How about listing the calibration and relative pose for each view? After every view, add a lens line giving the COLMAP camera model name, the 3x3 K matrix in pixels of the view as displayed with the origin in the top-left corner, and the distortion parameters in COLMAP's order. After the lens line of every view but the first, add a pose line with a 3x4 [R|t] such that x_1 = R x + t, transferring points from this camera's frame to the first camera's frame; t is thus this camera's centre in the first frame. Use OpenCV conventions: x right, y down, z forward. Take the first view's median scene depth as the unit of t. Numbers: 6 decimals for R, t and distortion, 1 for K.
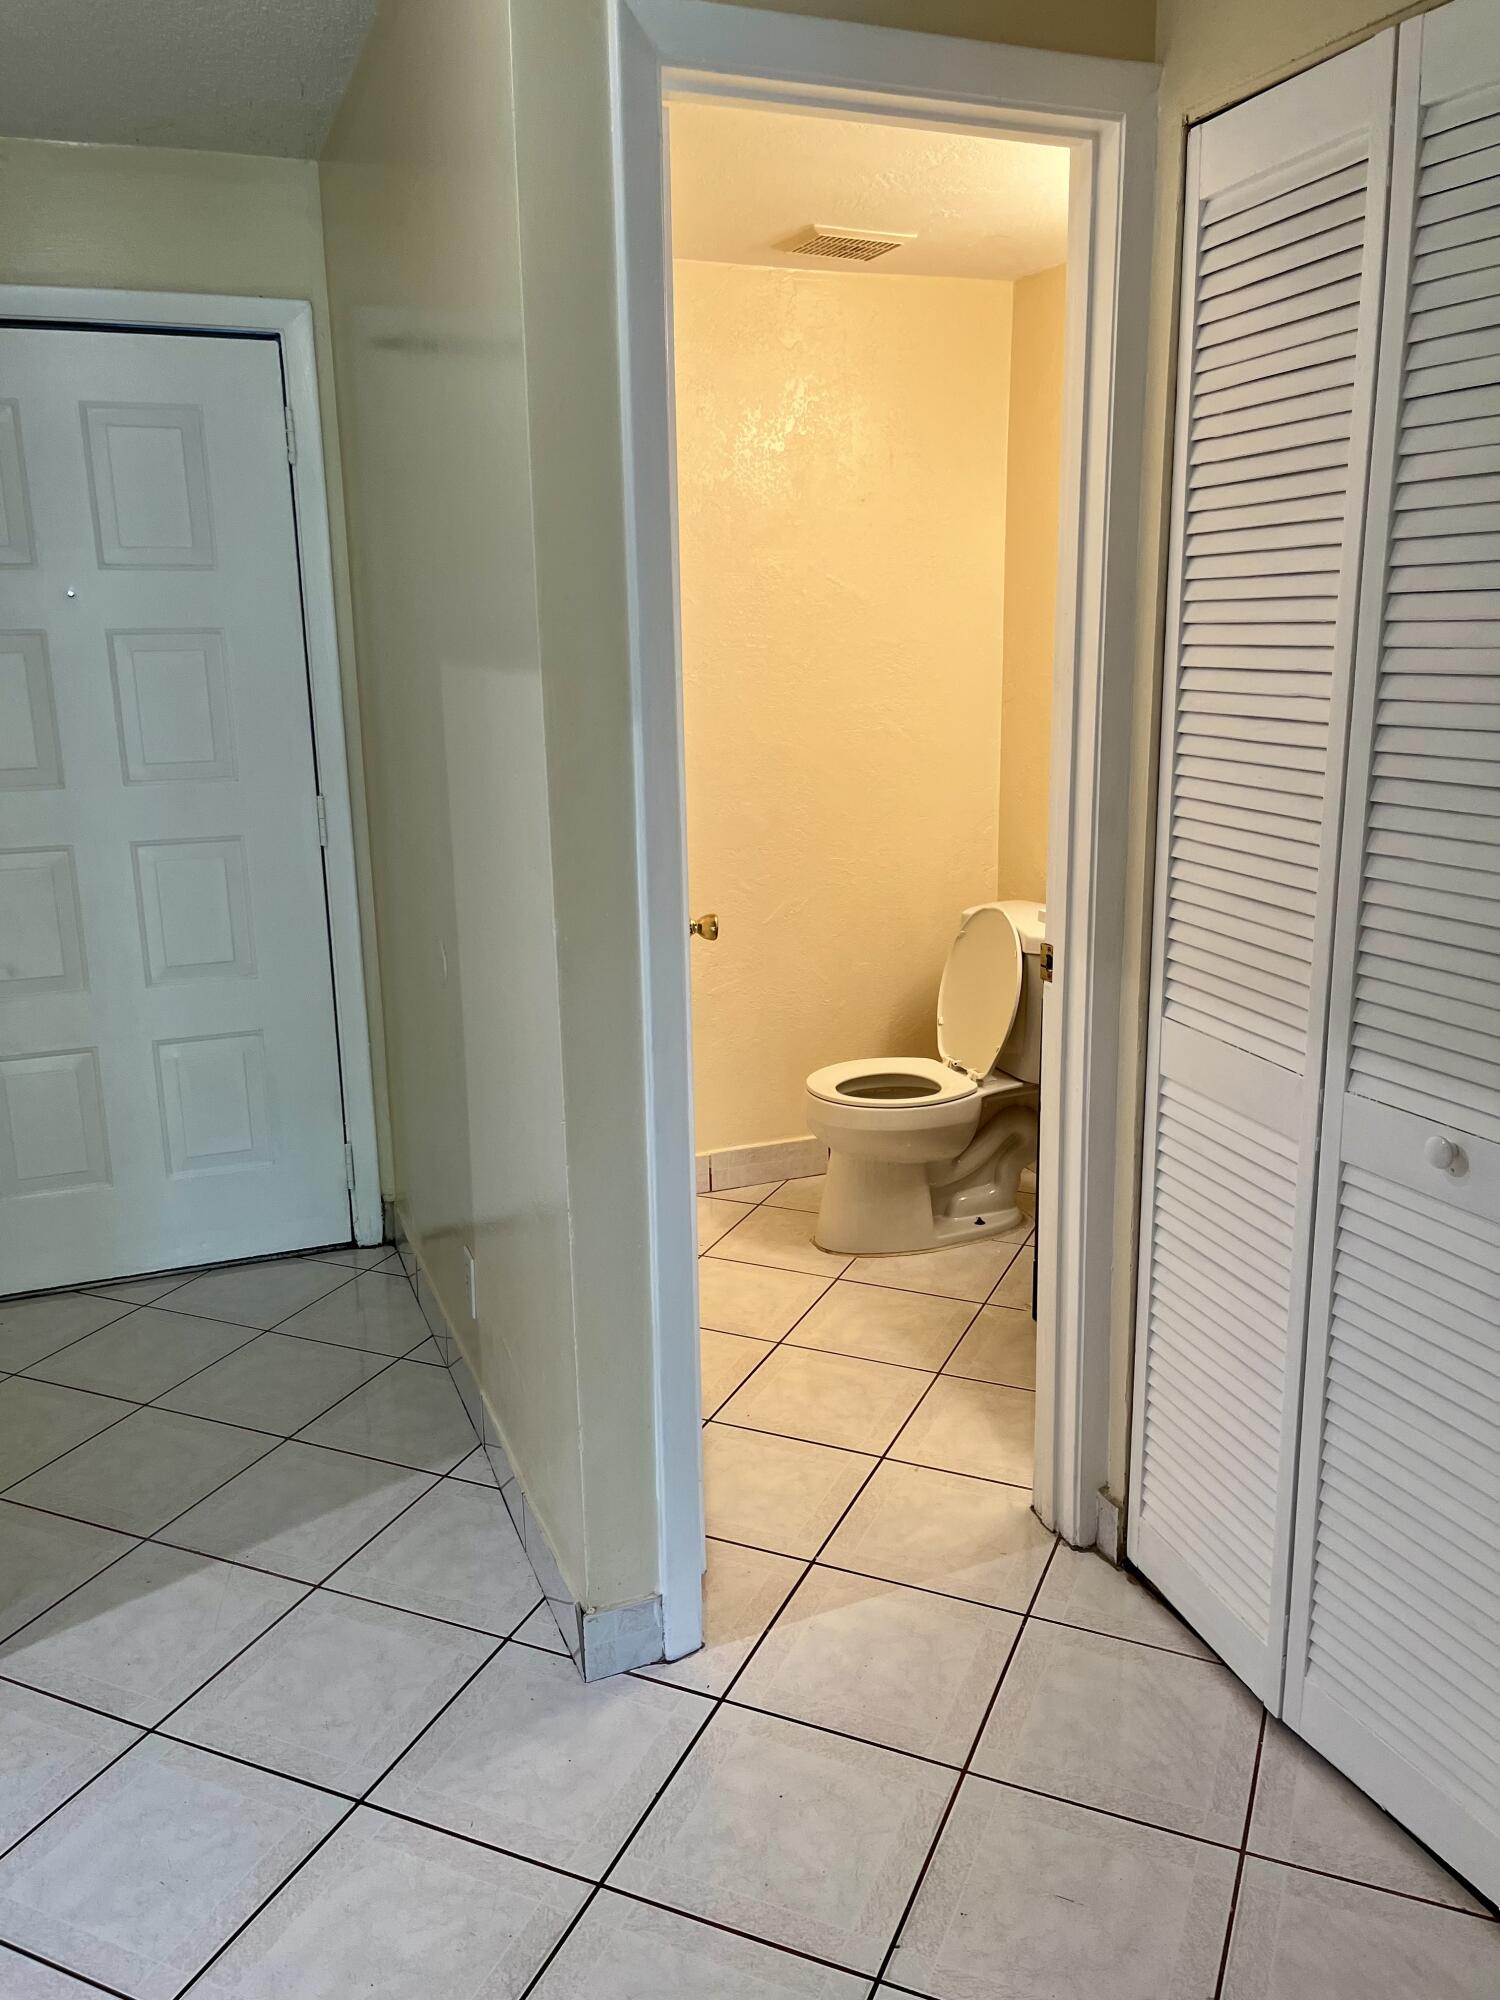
lens RADIAL K [[1518.0, 0, 754.5], [0, 1518.0, 987.8], [0, 0, 1]] dist [0.055216, -0.082953]
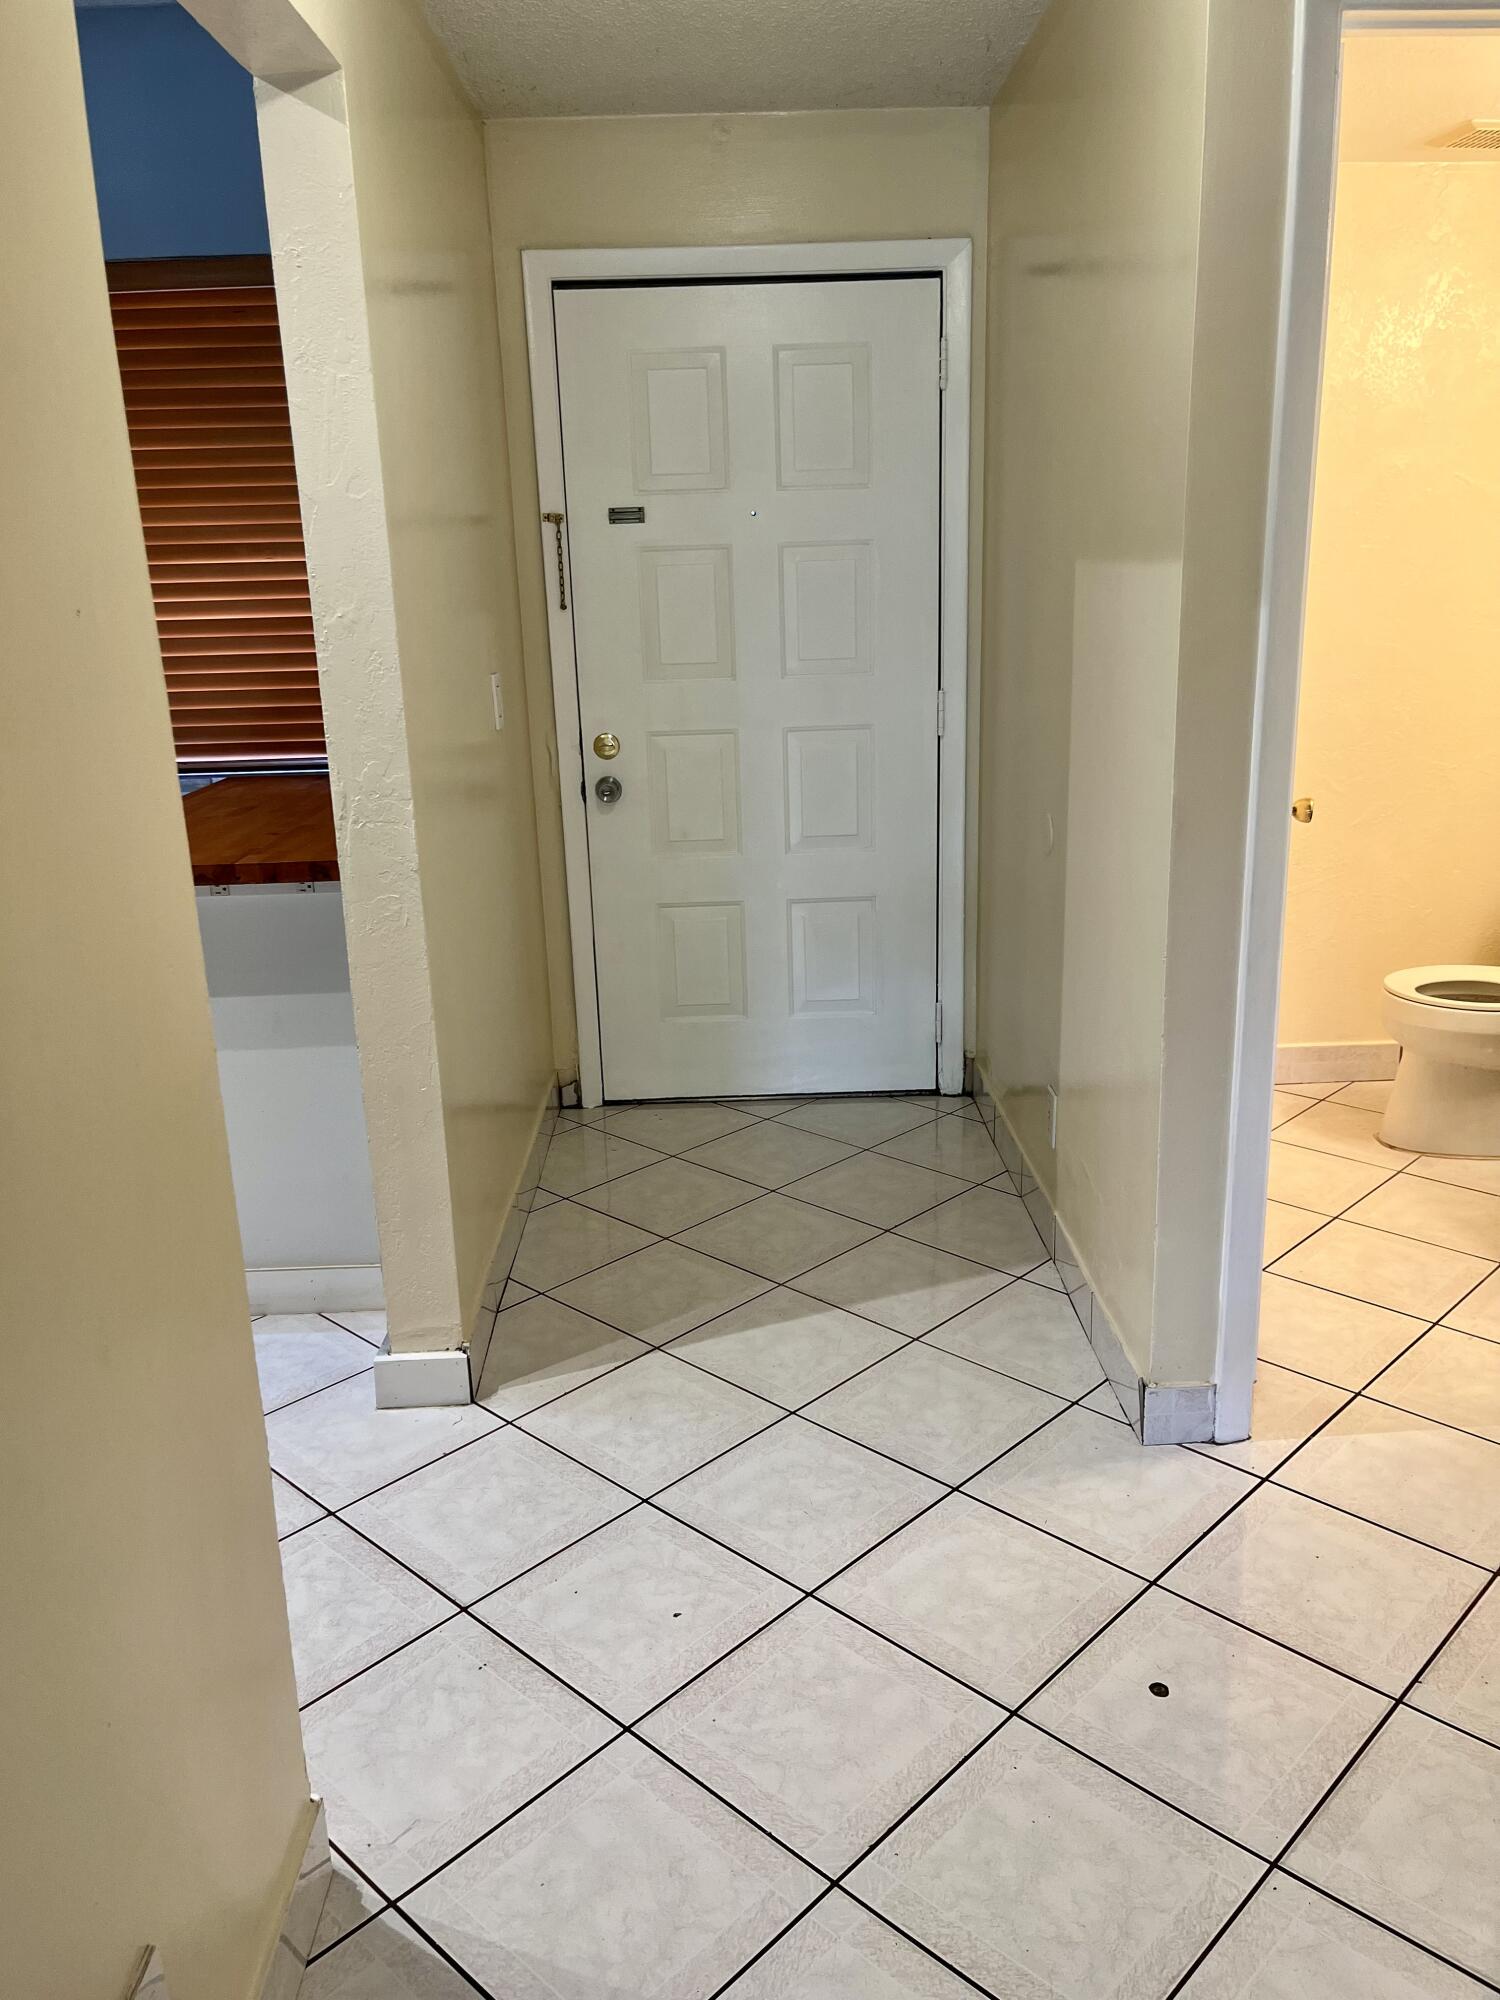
lens RADIAL K [[1518.0, 0, 749.7], [0, 1518.0, 1005.0], [0, 0, 1]] dist [0.055216, -0.082953]
pose [[0.936016, 0.083364, -0.341943, -0.015394], [-0.063235, 0.995568, 0.069618, 0.043431], [0.346231, -0.043541, 0.937139, -0.135346]]
